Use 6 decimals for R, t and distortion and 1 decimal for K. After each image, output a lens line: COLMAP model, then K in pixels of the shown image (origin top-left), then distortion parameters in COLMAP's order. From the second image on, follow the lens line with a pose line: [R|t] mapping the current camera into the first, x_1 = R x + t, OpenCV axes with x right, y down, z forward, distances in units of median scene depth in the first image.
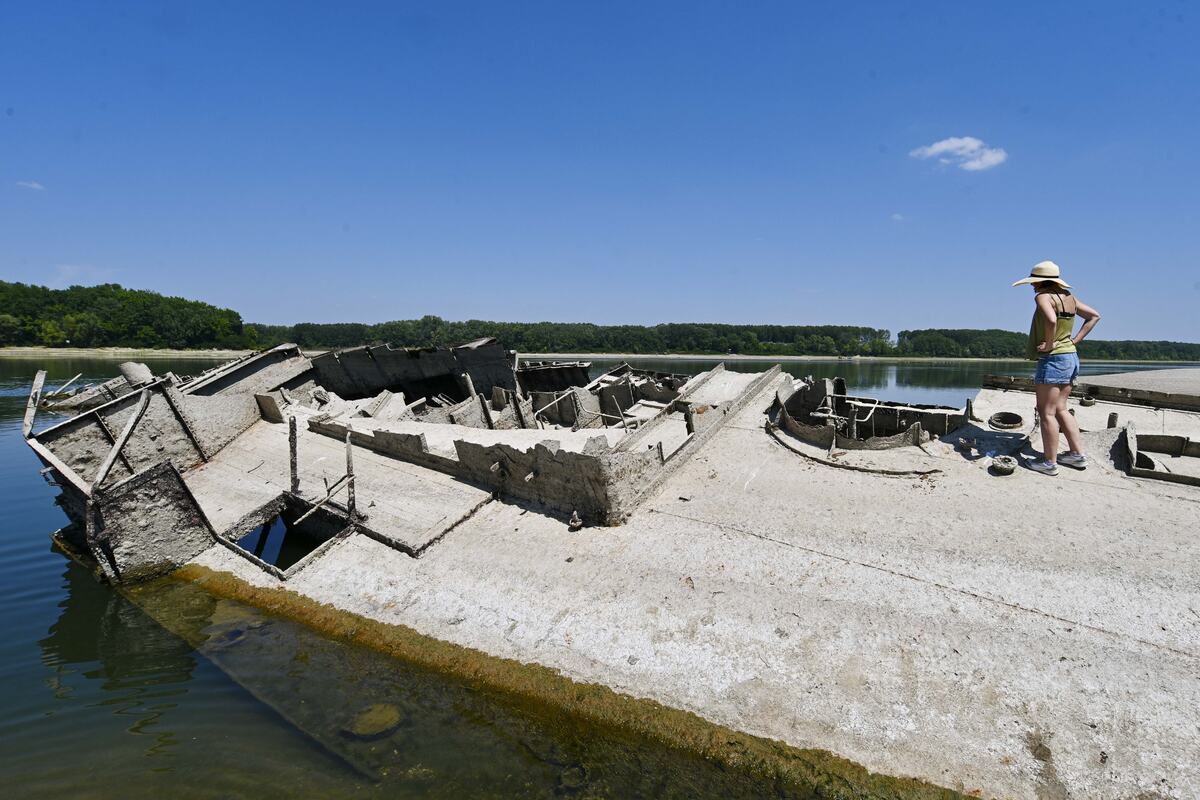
lens RADIAL K [[621.5, 0, 636.6], [0, 621.5, 415.1], [0, 0, 1]] dist [-0.012245, 0.008385]
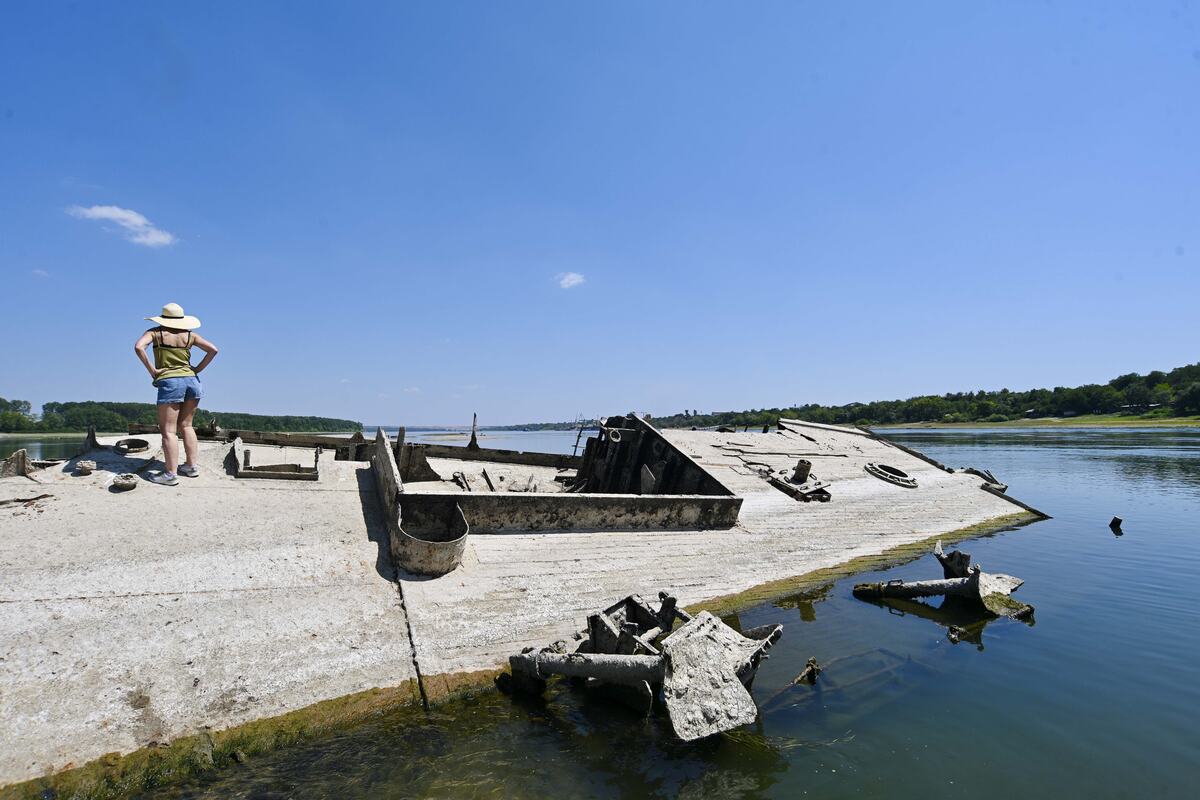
lens RADIAL K [[592.7, 0, 601.2], [0, 592.7, 396.3], [0, 0, 1]] dist [-0.011609, 0.004908]
pose [[0.404881, 0.037947, 0.913582, -0.003727], [0.102060, 0.991019, -0.086395, 0.097841], [-0.908656, 0.128220, 0.397372, -0.146380]]
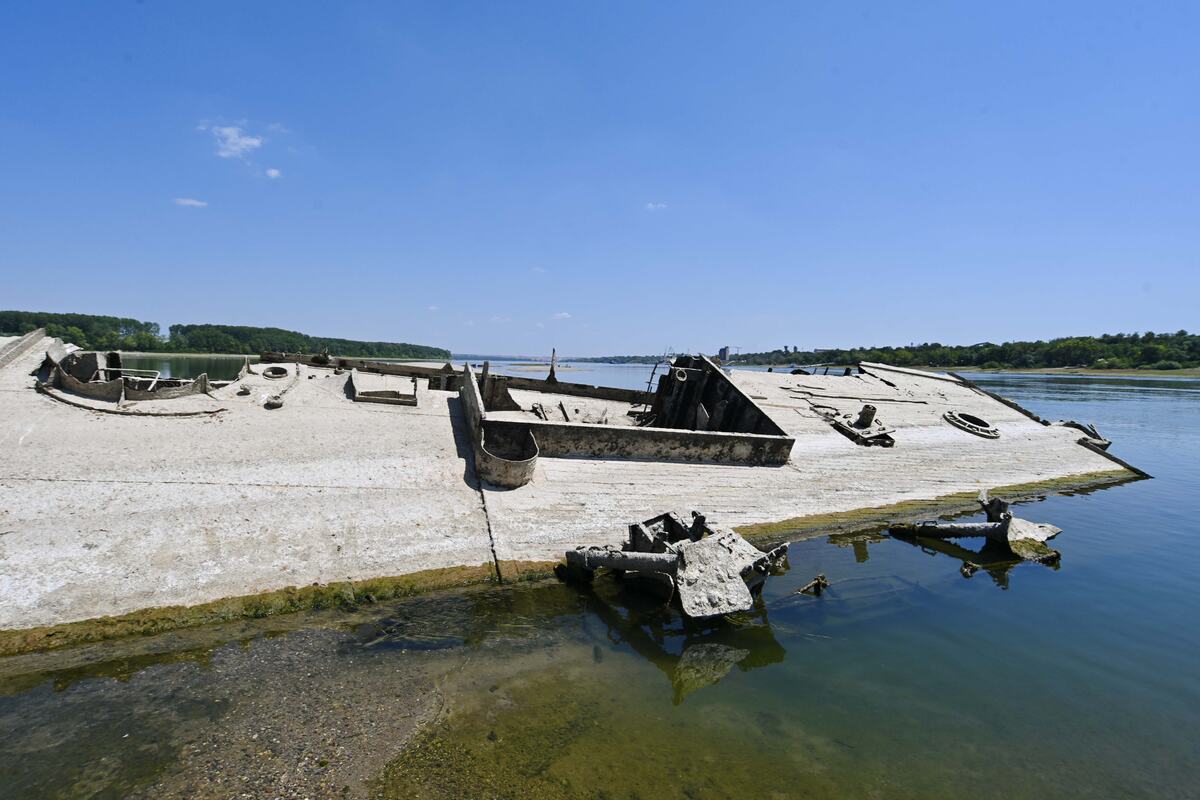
lens RADIAL K [[621.5, 0, 590.3], [0, 621.5, 396.2], [0, 0, 1]] dist [-0.012245, 0.008385]
pose [[0.547123, -0.044234, 0.835882, -0.145146], [0.066697, 0.997731, 0.009143, 0.095370], [-0.834391, 0.050749, 0.548832, -0.286424]]
